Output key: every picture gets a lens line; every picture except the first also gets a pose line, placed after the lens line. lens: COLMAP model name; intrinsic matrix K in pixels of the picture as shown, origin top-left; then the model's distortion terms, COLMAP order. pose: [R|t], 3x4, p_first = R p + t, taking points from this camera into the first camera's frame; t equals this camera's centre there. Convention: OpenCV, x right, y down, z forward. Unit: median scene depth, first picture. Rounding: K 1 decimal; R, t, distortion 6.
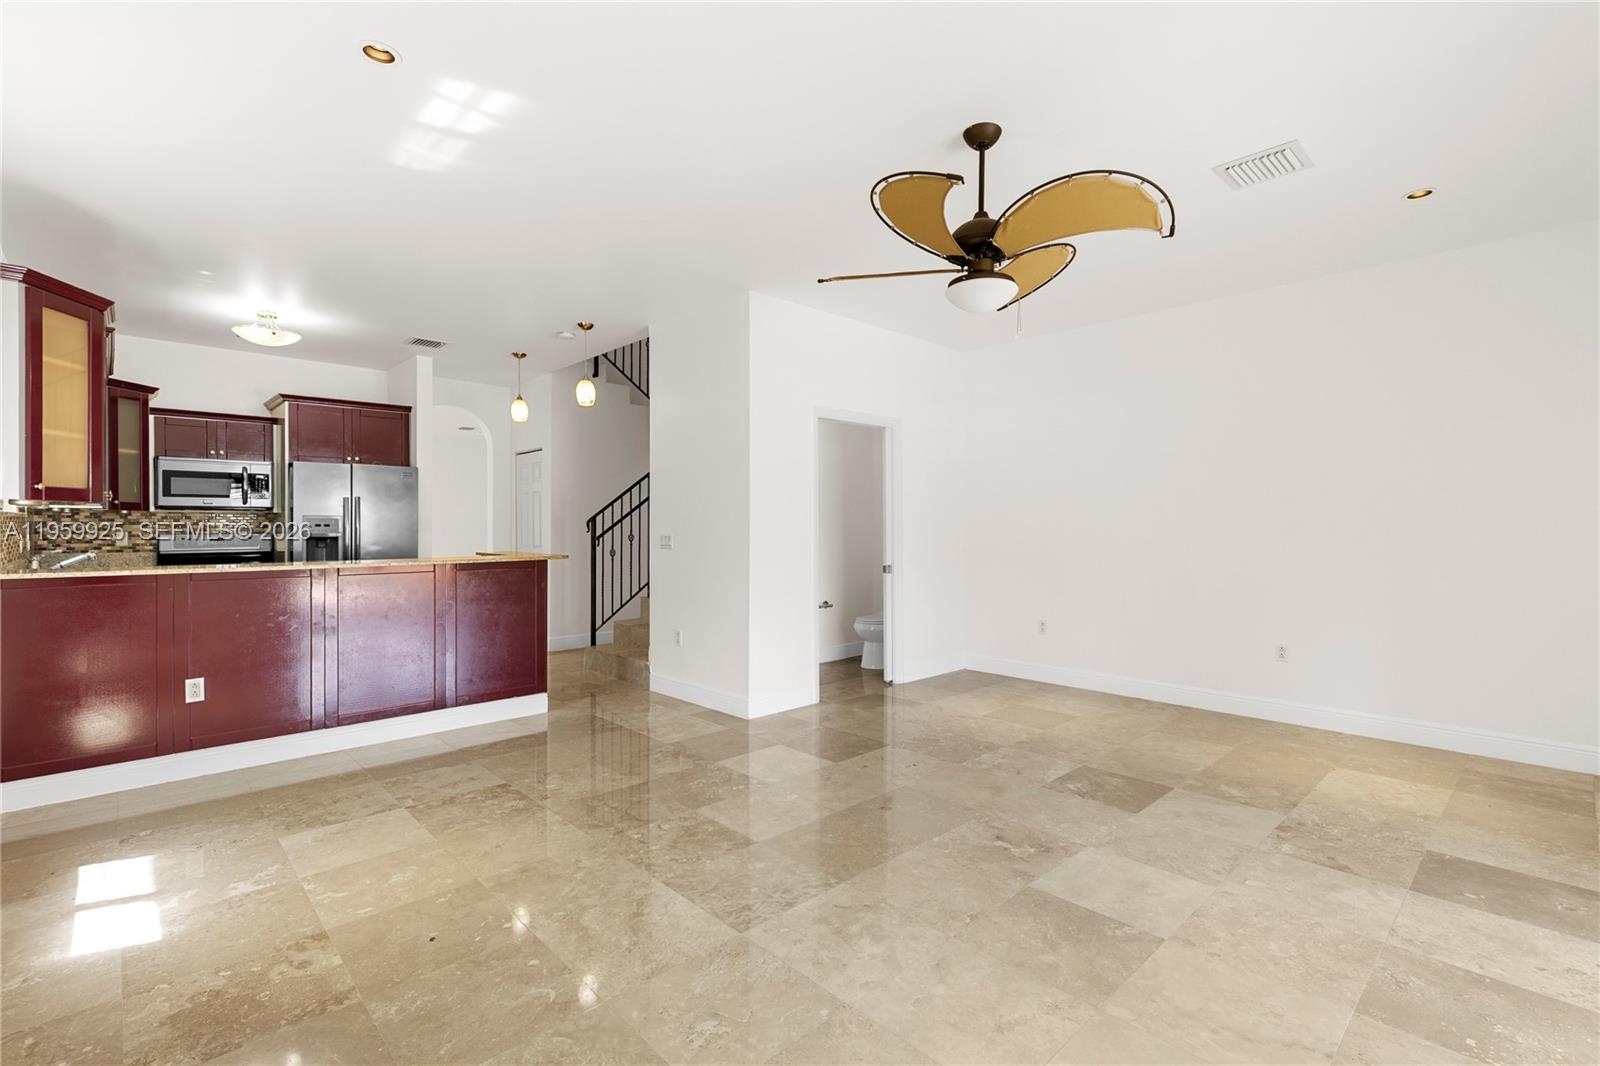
lens RADIAL K [[724.5, 0, 795.6], [0, 724.5, 529.8], [0, 0, 1]] dist [0.004153, -0.000163]
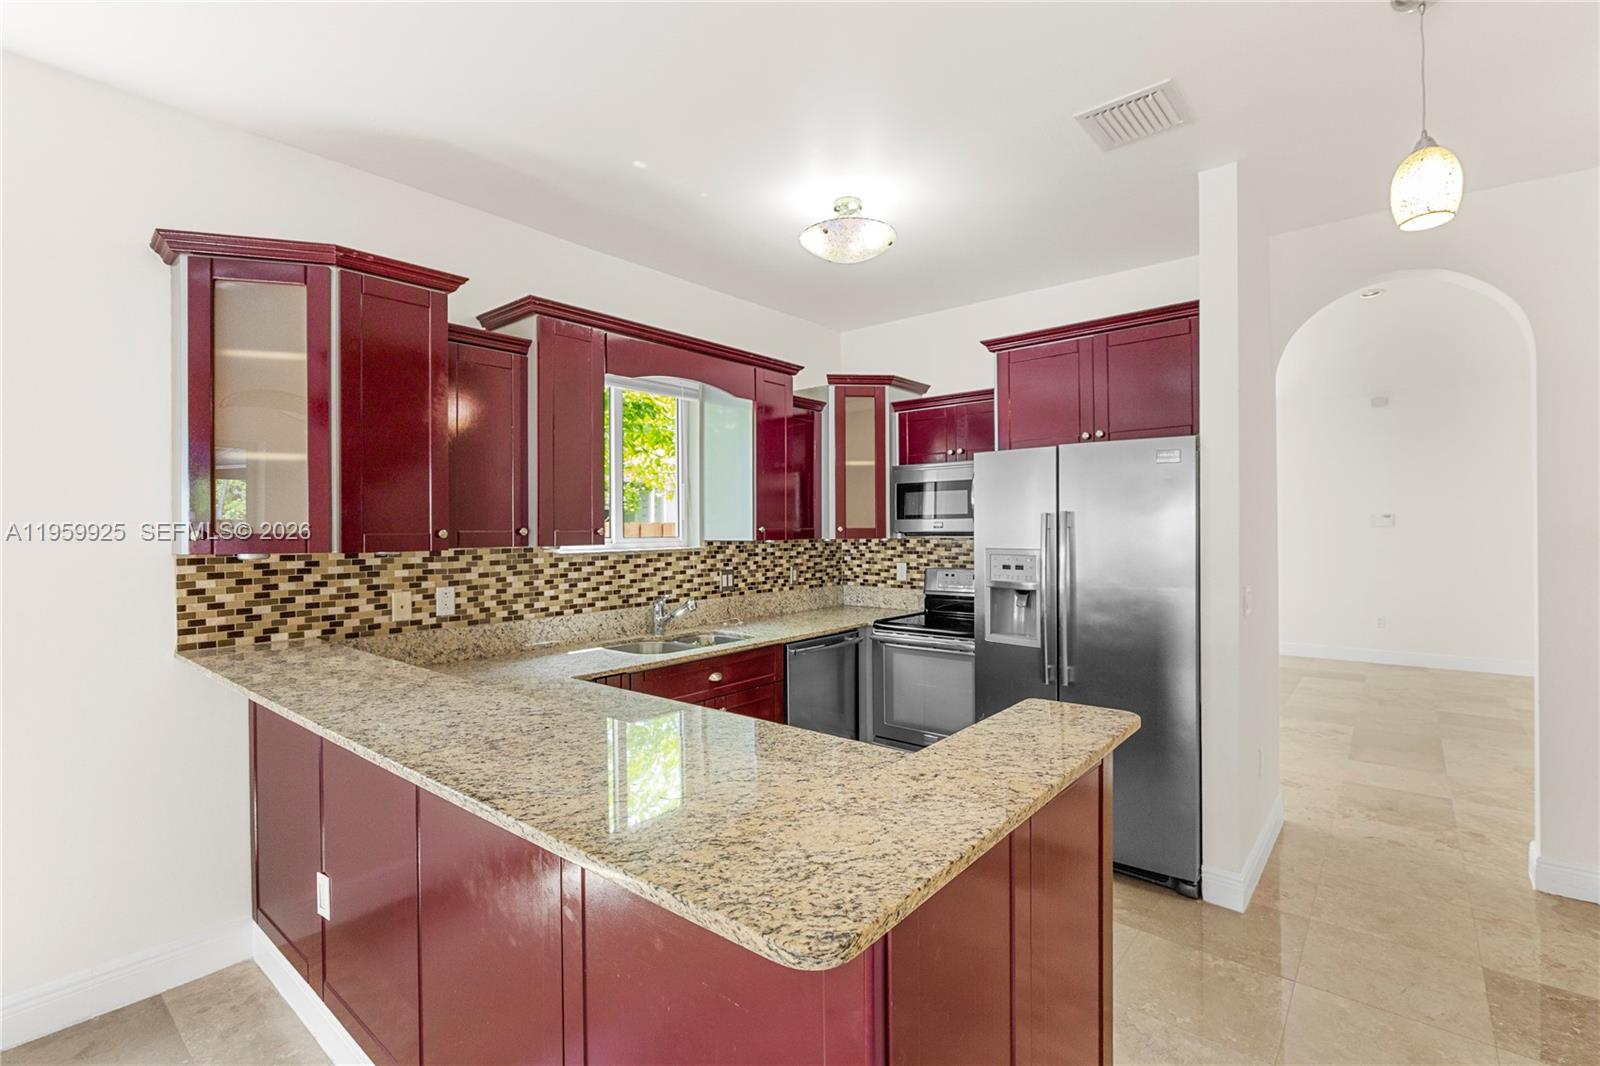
lens RADIAL K [[724.5, 0, 806.7], [0, 724.5, 530.7], [0, 0, 1]] dist [0.004153, -0.000163]
pose [[0.108274, 0.001209, -0.994120, -0.137458], [-0.003616, 0.999993, 0.000822, -0.033221], [0.994115, 0.003505, 0.108278, 0.802345]]
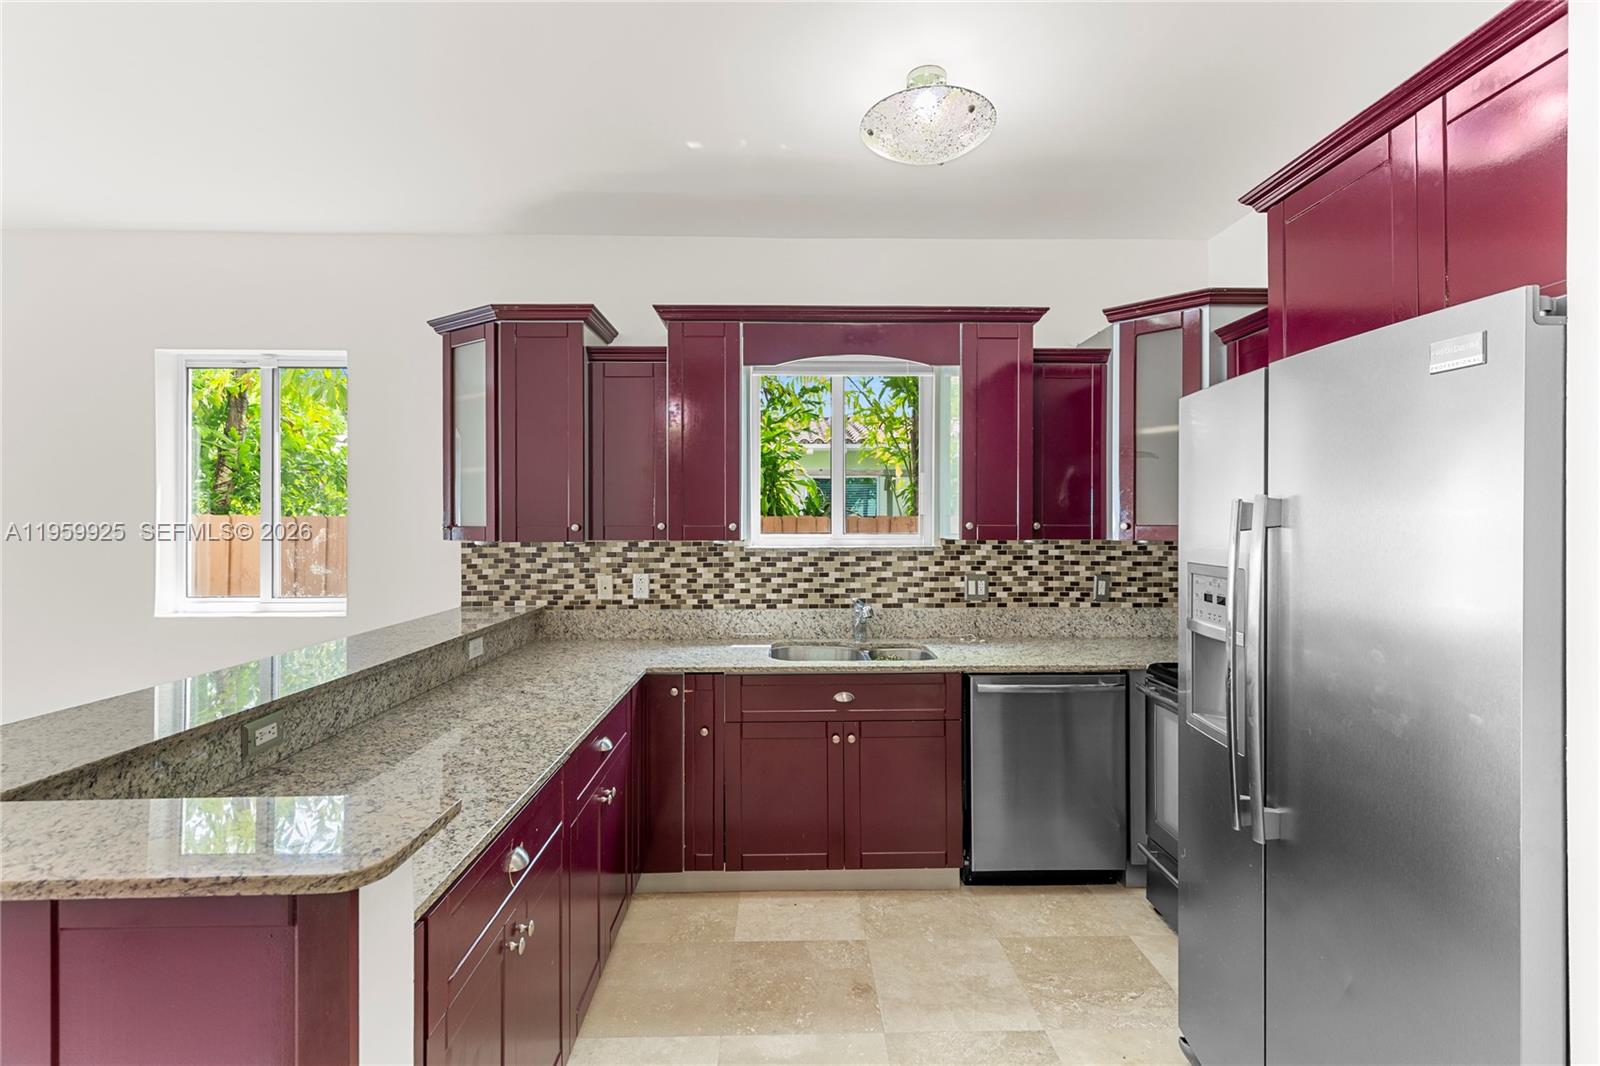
lens RADIAL K [[724.5, 0, 801.6], [0, 724.5, 524.6], [0, 0, 1]] dist [0.004153, -0.000163]
pose [[-0.679206, -0.000320, -0.733948, -0.326364], [-0.008243, 0.999940, 0.007192, -0.037328], [0.733902, 0.010934, -0.679168, 1.093650]]
